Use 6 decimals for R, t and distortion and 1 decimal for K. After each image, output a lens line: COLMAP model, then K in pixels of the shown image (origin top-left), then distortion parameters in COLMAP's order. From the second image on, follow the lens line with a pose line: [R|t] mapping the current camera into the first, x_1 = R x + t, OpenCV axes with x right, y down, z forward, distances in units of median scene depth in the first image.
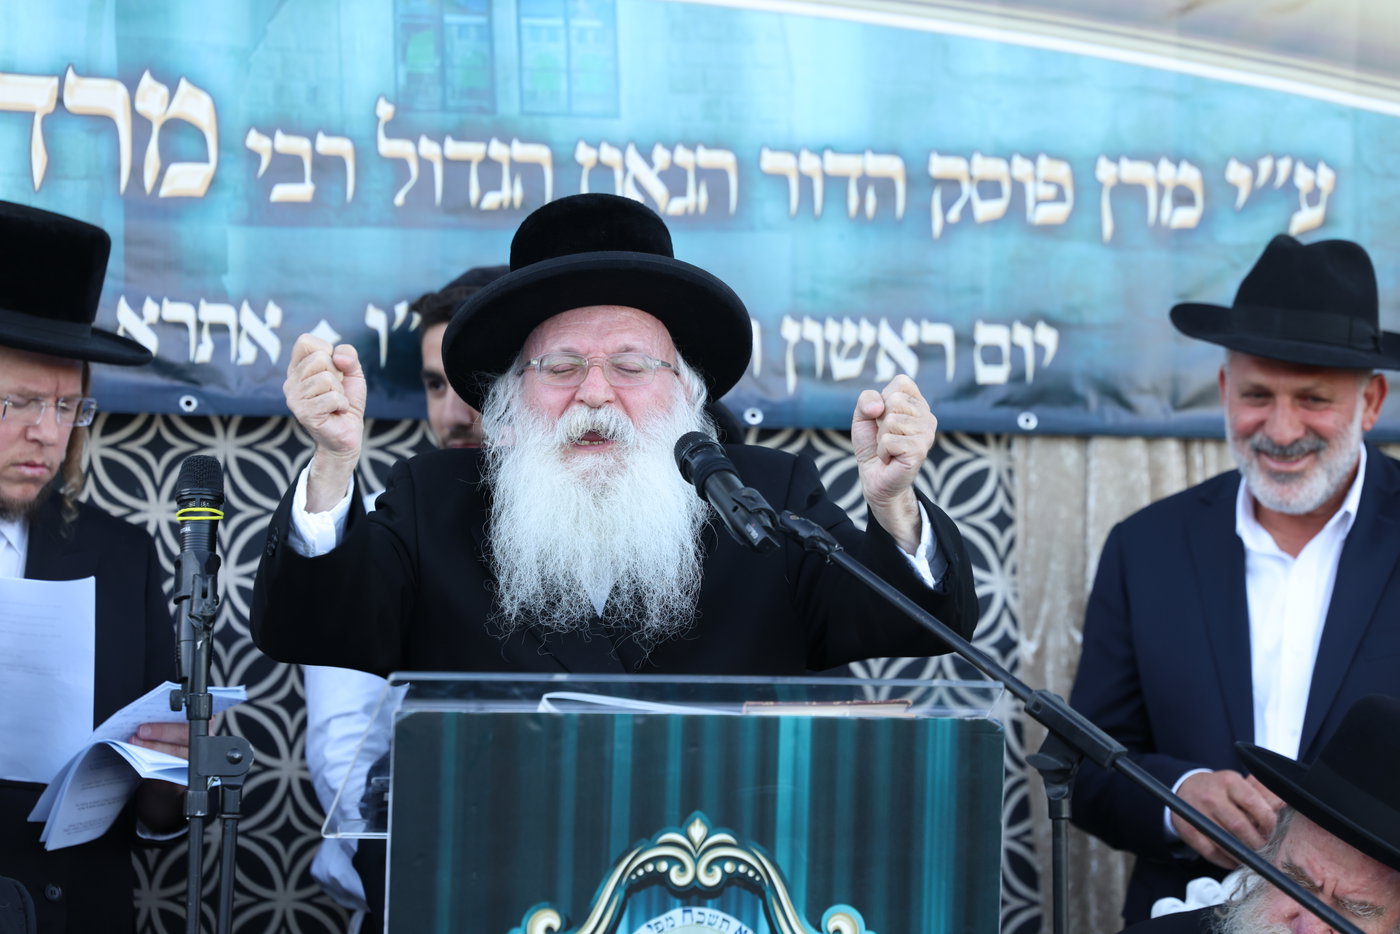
lens RADIAL K [[7696.6, 0, 696.5], [0, 7696.6, 494.0], [0, 0, 1]] dist [1.113433, 33.852795]
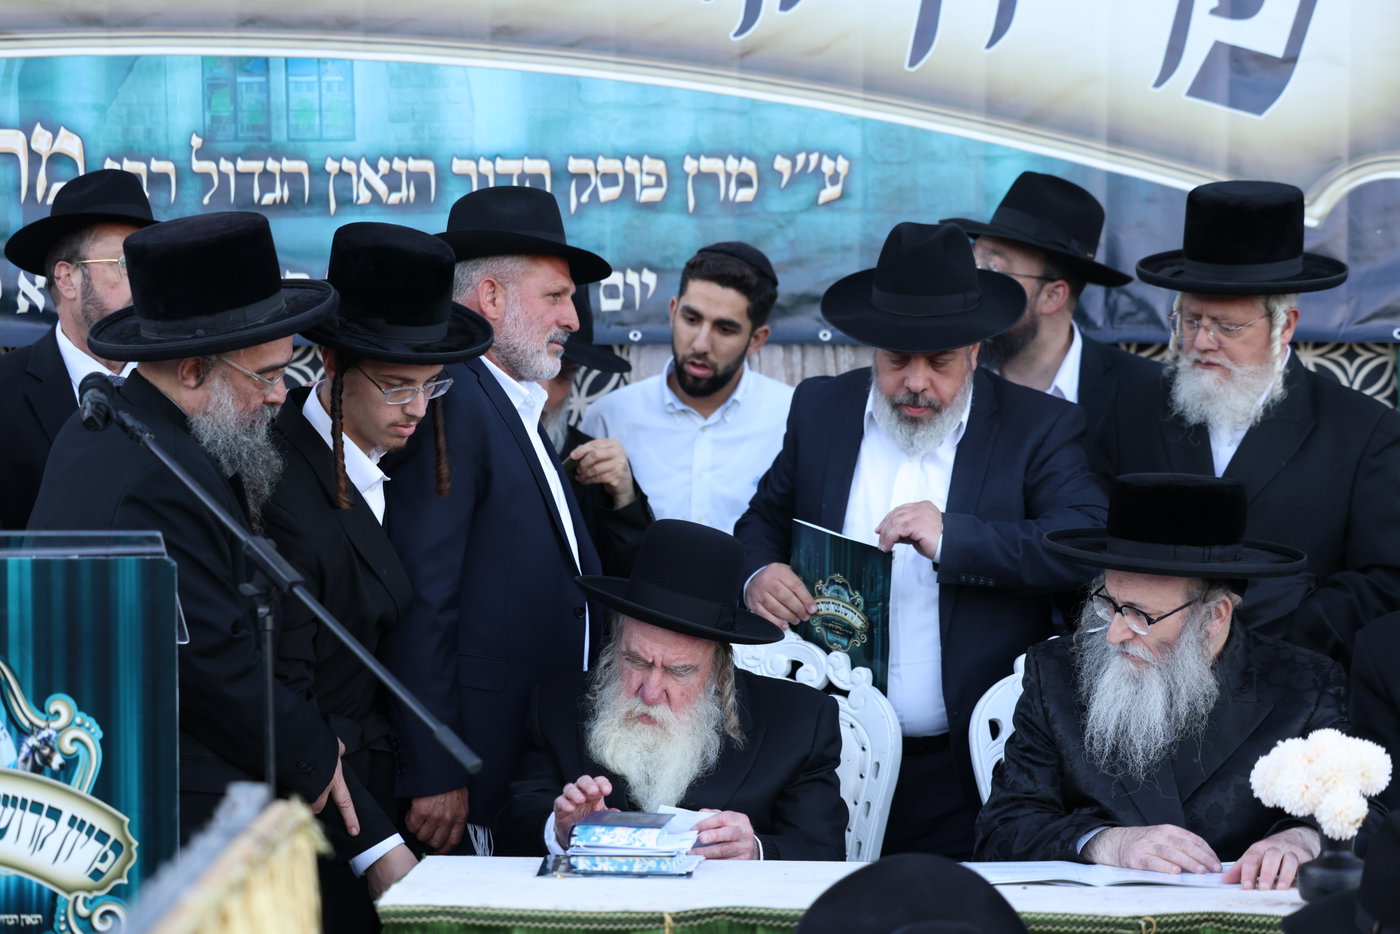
lens RADIAL K [[3994.0, 0, 700.0], [0, 3994.0, 467.0], [0, 0, 1]] dist [0.099326, 0.906042]
pose [[0.968918, -0.019546, -0.246608, 0.245630], [0.024973, 0.999510, 0.018897, 0.001507], [0.246118, -0.024468, 0.968931, 0.265255]]
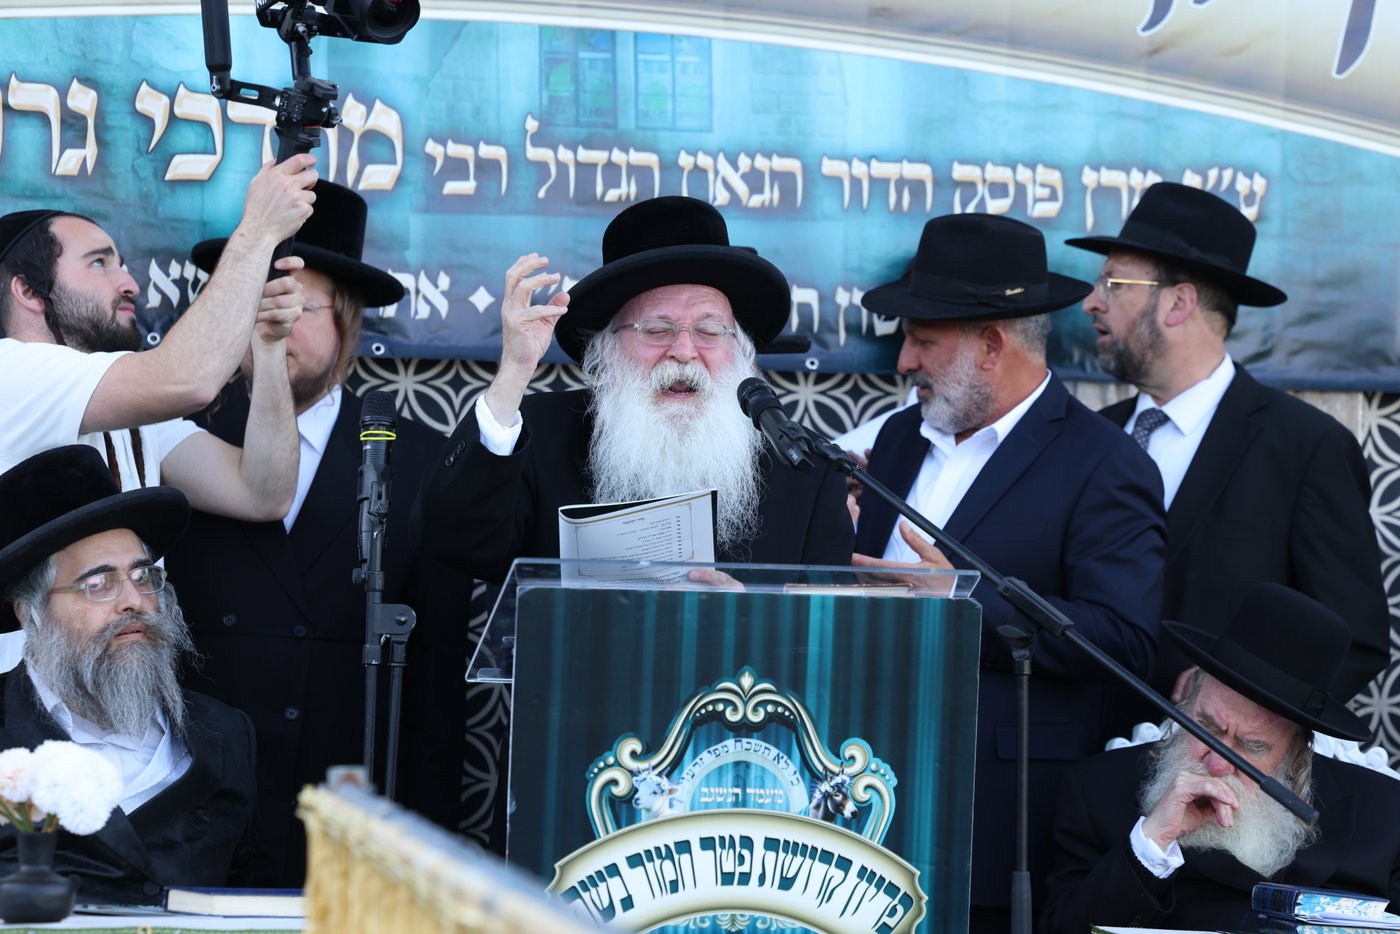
lens RADIAL K [[6384.6, 0, 697.5], [0, 6384.6, 491.3], [0, 0, 1]] dist [0.922988, 14.269923]
pose [[0.999617, 0.012935, -0.024477, 0.014688], [-0.012624, 0.999838, 0.012832, -0.002185], [0.024639, -0.012518, 0.999618, -0.076387]]
